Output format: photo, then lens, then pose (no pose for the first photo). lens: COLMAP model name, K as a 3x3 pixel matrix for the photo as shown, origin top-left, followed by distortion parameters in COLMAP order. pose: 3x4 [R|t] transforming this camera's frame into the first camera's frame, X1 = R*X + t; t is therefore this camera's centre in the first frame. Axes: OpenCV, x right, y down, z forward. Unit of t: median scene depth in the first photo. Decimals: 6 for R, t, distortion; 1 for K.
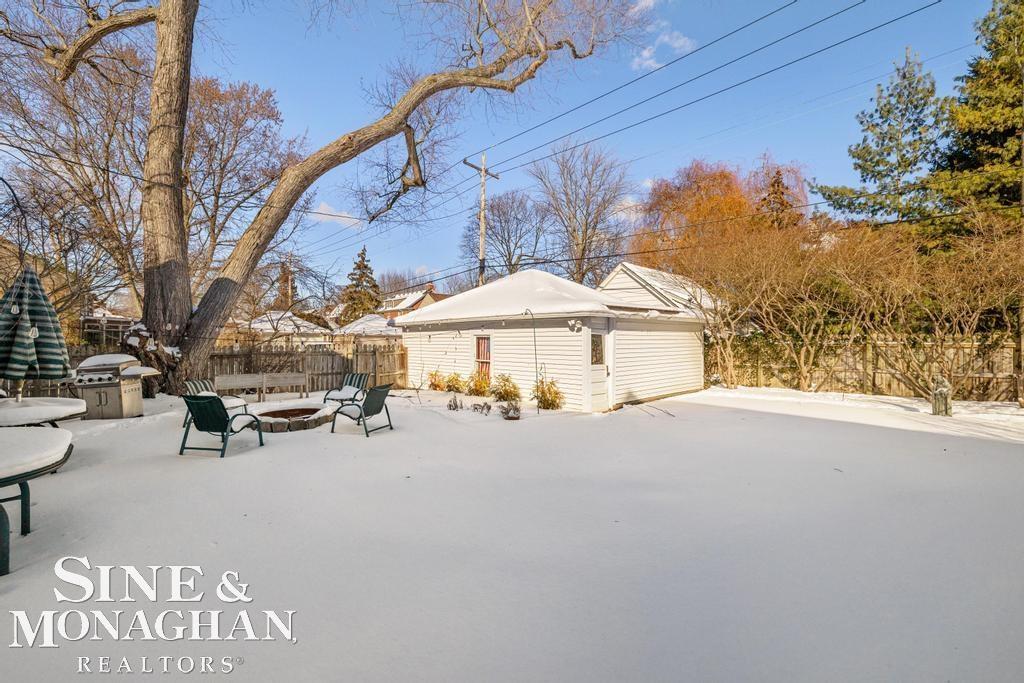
lens RADIAL K [[433.6, 0, 510.0], [0, 433.6, 341.3], [0, 0, 1]] dist [0.001256, -0.000790]
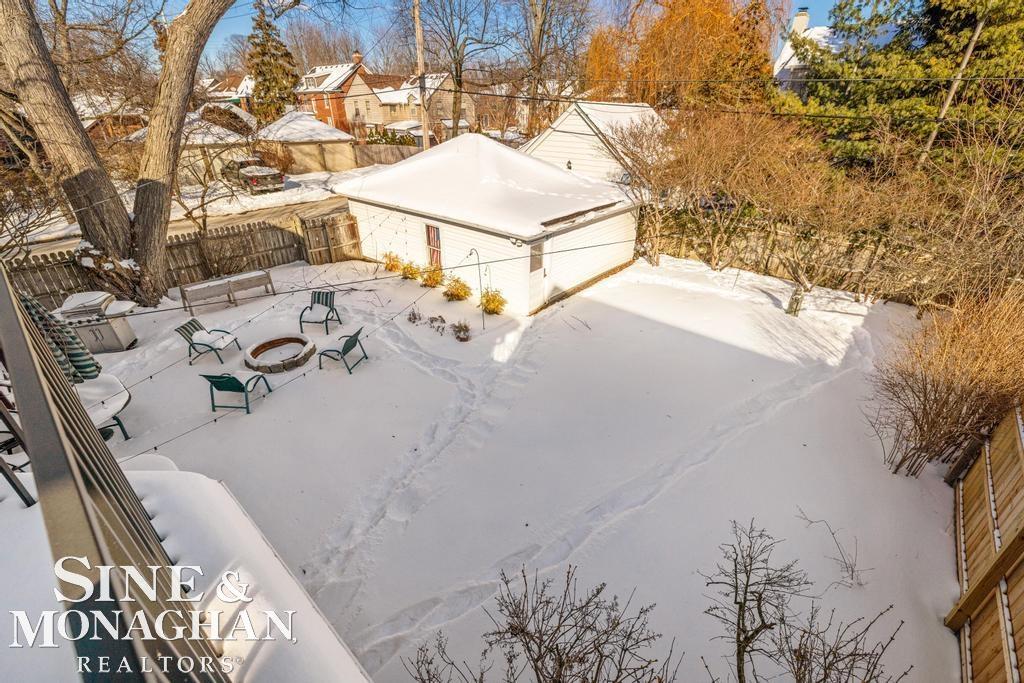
lens RADIAL K [[443.9, 0, 513.4], [0, 443.9, 345.5], [0, 0, 1]] dist [0.001340, 0.000088]
pose [[0.994452, -0.042632, 0.096169, 0.016879], [-0.009880, 0.872306, 0.488860, -0.266667], [-0.104731, -0.487098, 0.867045, -0.084359]]
